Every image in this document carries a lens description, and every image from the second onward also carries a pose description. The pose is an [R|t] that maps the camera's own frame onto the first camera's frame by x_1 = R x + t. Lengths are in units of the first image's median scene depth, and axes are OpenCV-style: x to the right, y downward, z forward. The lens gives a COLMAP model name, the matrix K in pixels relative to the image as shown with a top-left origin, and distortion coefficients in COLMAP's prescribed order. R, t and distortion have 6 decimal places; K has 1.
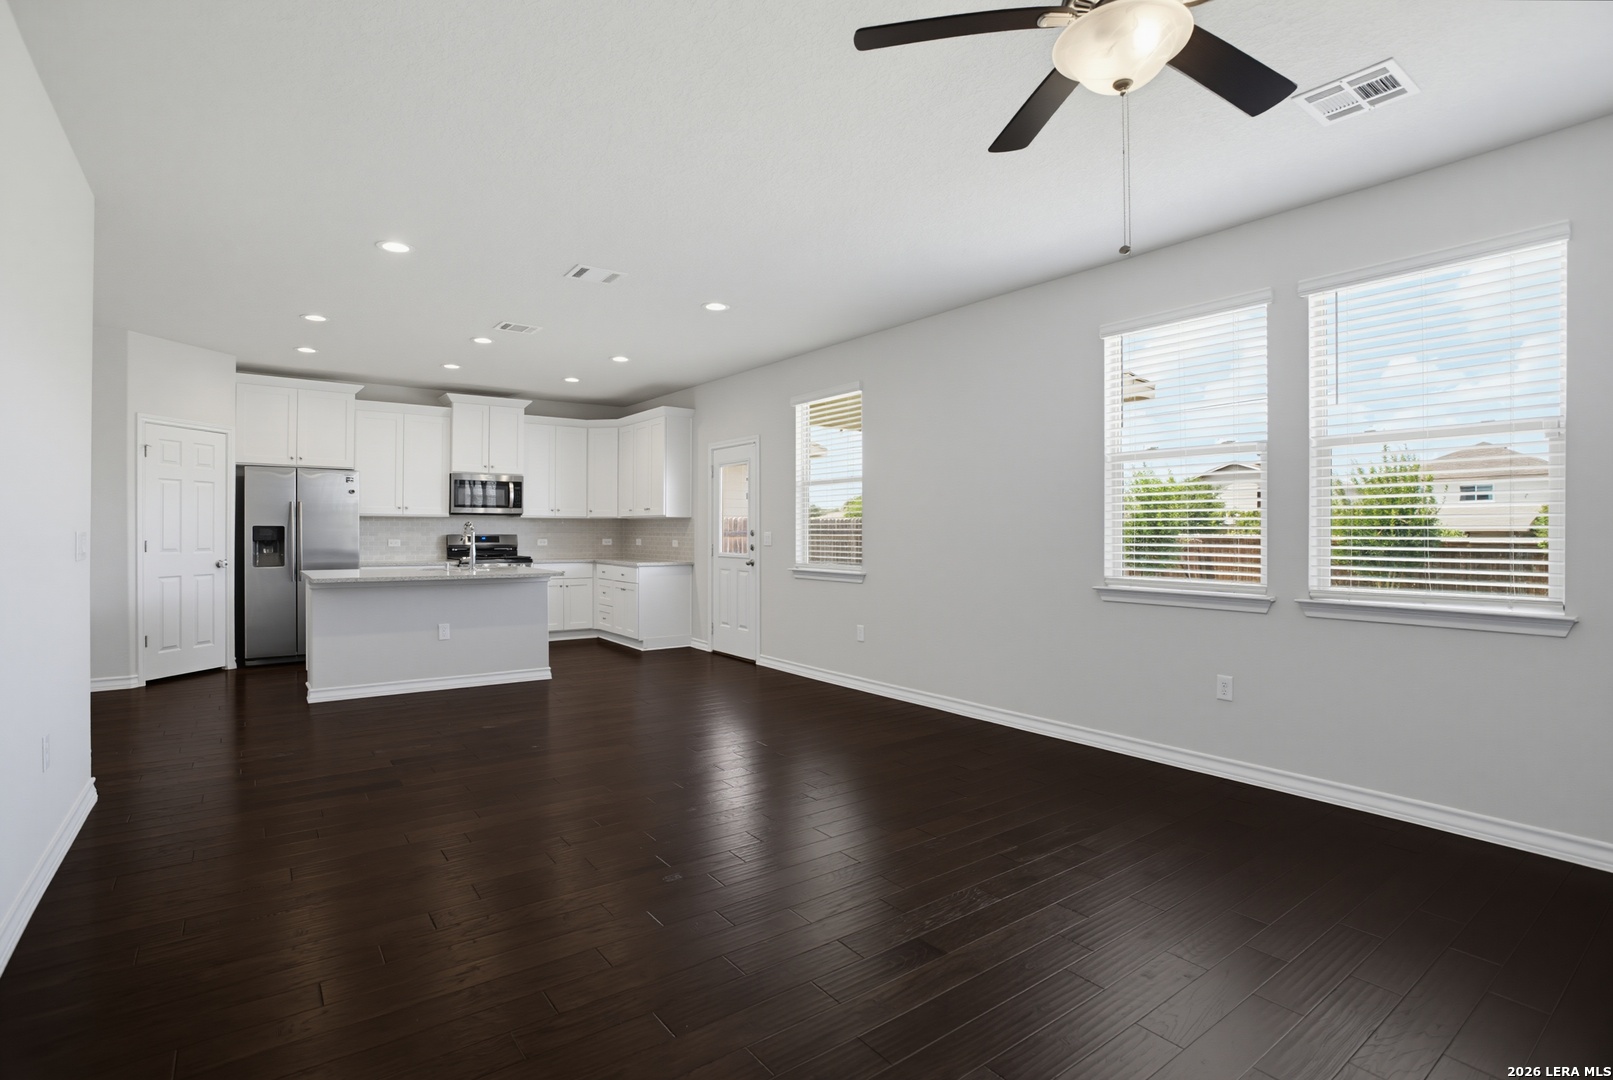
lens RADIAL K [[799.3, 0, 769.2], [0, 799.3, 538.7], [0, 0, 1]] dist [-0.008401, 0.002128]
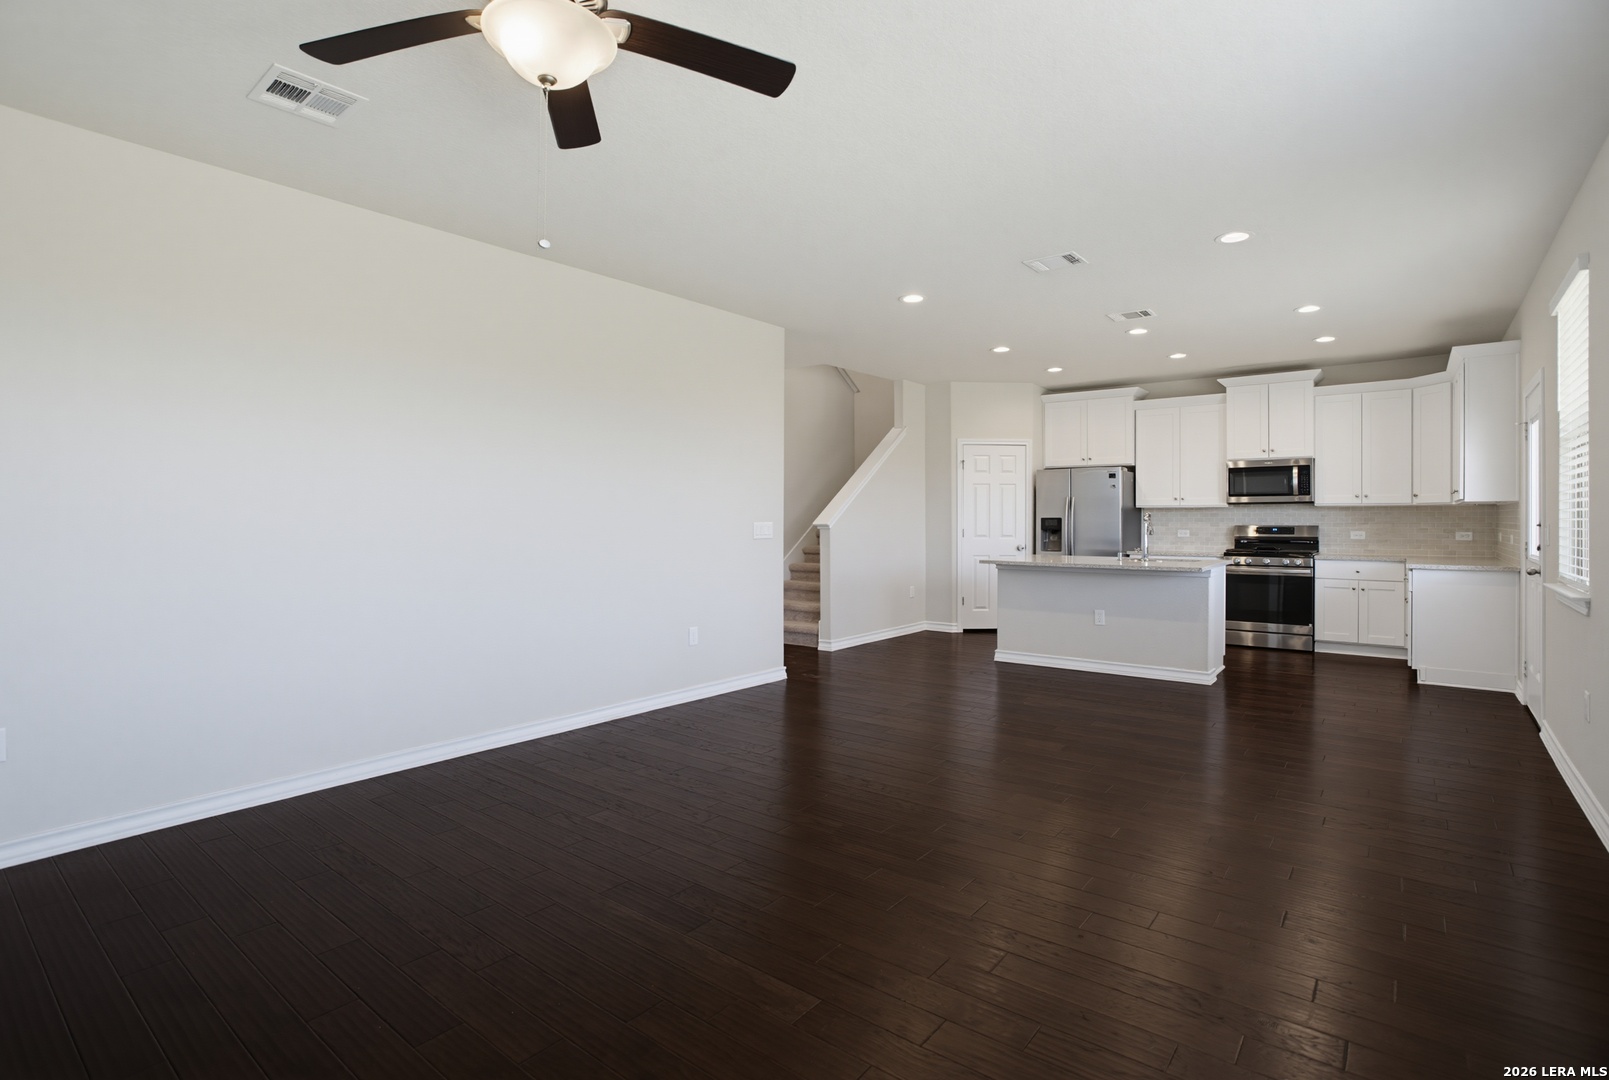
lens RADIAL K [[797.3, 0, 832.2], [0, 797.3, 516.7], [0, 0, 1]] dist [-0.008401, 0.002128]
pose [[0.339961, -0.006217, -0.940419, 0.338669], [-0.008784, 0.999914, -0.009786, -0.002057], [0.940399, 0.011587, 0.339877, 0.229265]]
